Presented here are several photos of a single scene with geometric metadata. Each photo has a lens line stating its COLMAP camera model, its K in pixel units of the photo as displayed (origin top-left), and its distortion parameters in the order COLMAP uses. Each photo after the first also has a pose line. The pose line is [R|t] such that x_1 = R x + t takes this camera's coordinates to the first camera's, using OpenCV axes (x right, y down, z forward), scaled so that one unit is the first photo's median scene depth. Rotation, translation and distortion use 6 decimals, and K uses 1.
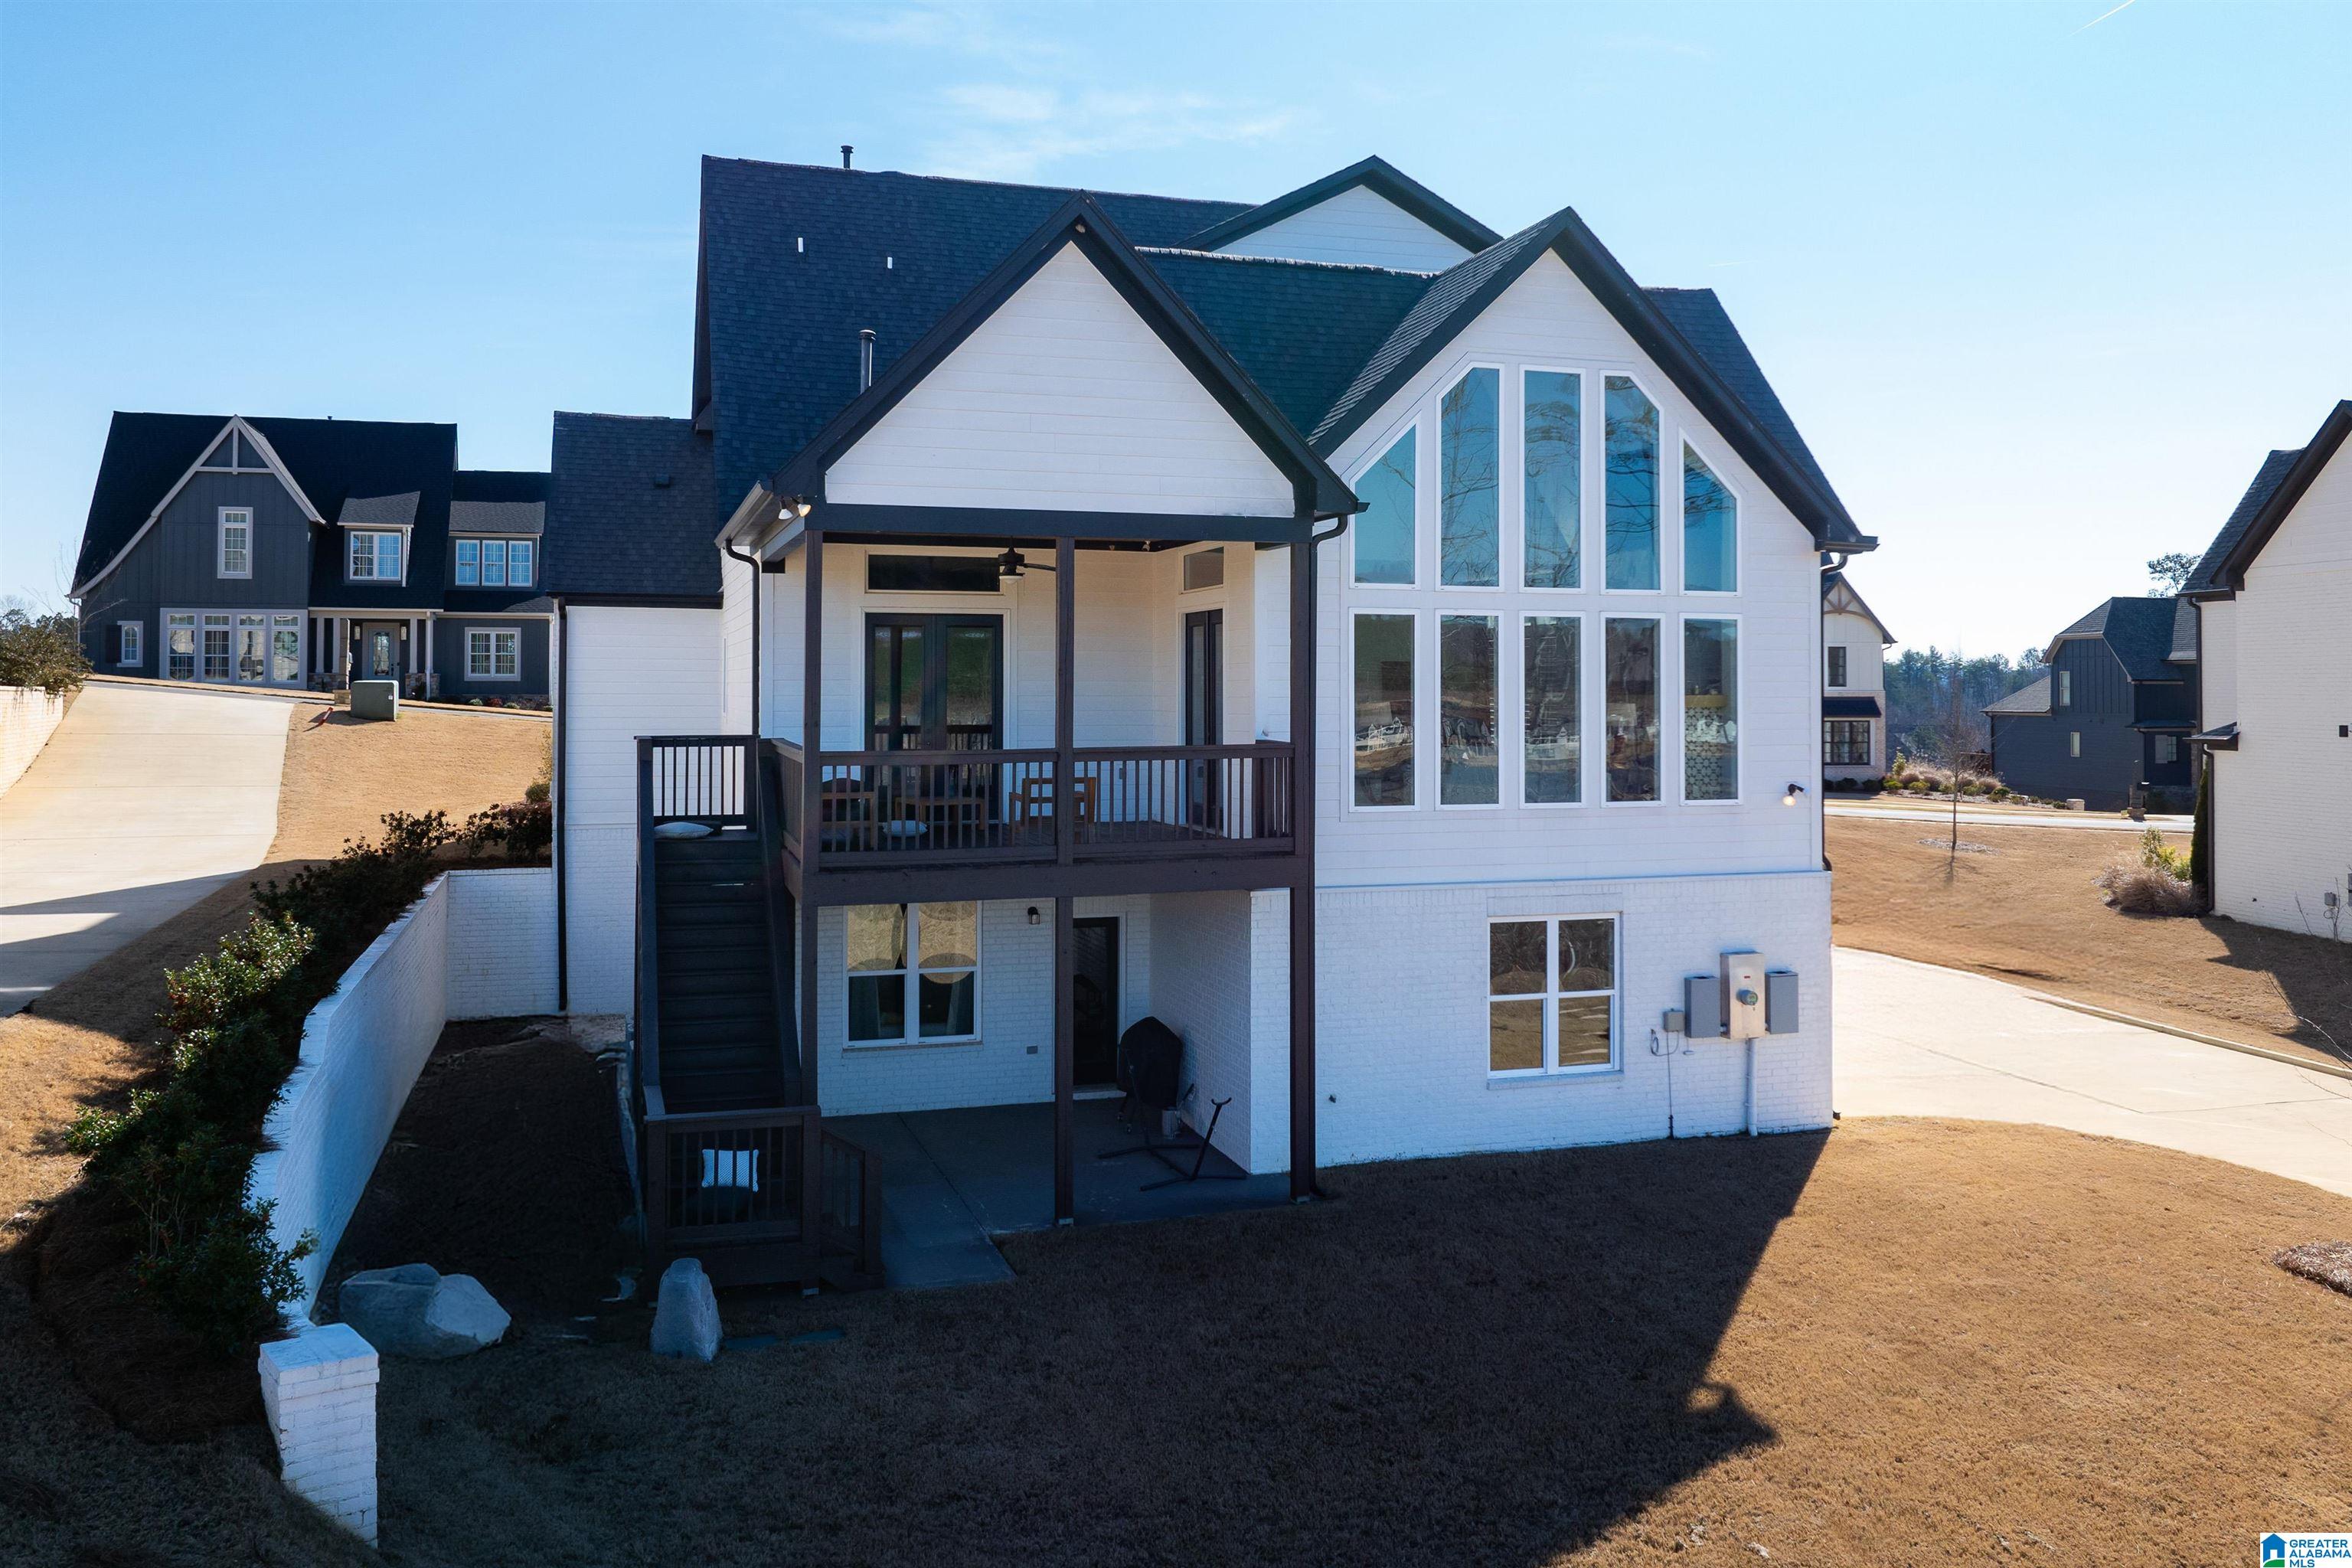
lens RADIAL K [[1840.6, 0, 1334.1], [0, 1840.6, 657.6], [0, 0, 1]] dist [-0.038477, -0.009520]
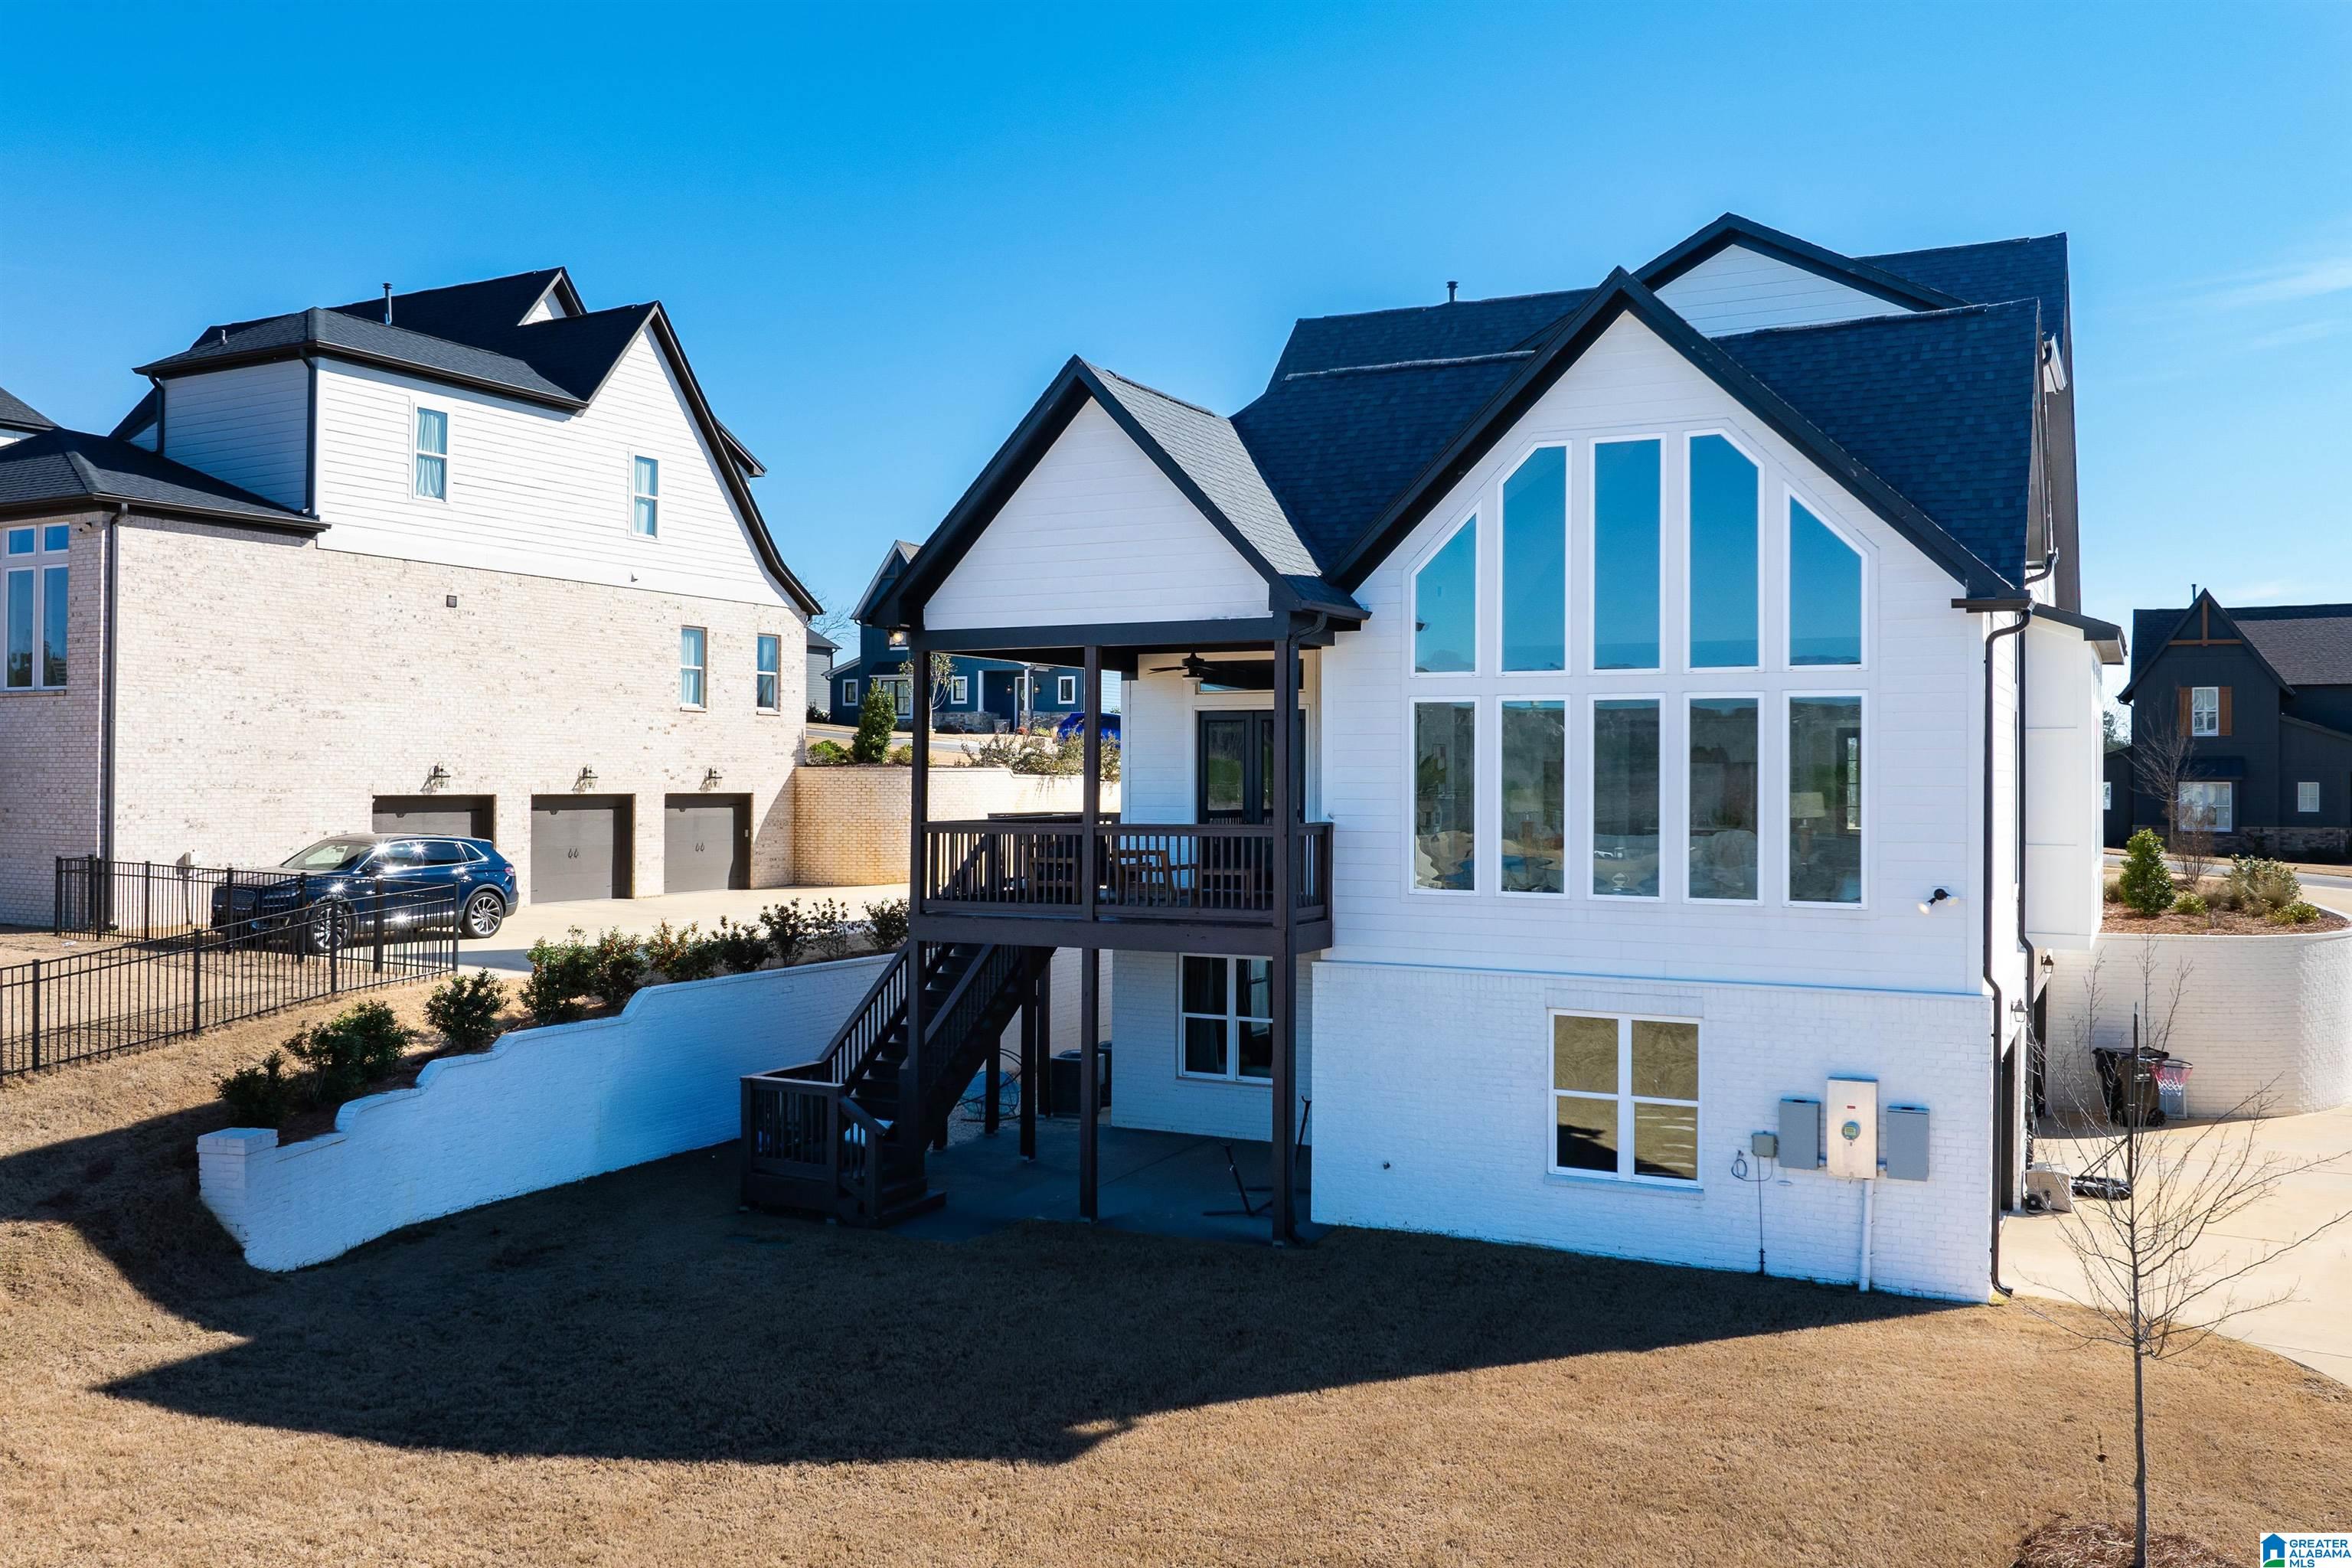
lens RADIAL K [[1840.6, 0, 1196.7], [0, 1840.6, 776.1], [0, 0, 1]] dist [-0.038477, -0.009520]
pose [[0.711748, 0.001672, -0.702433, 0.626873], [0.008225, 0.999909, 0.010713, 0.005310], [0.702387, -0.013403, 0.711669, 0.170146]]
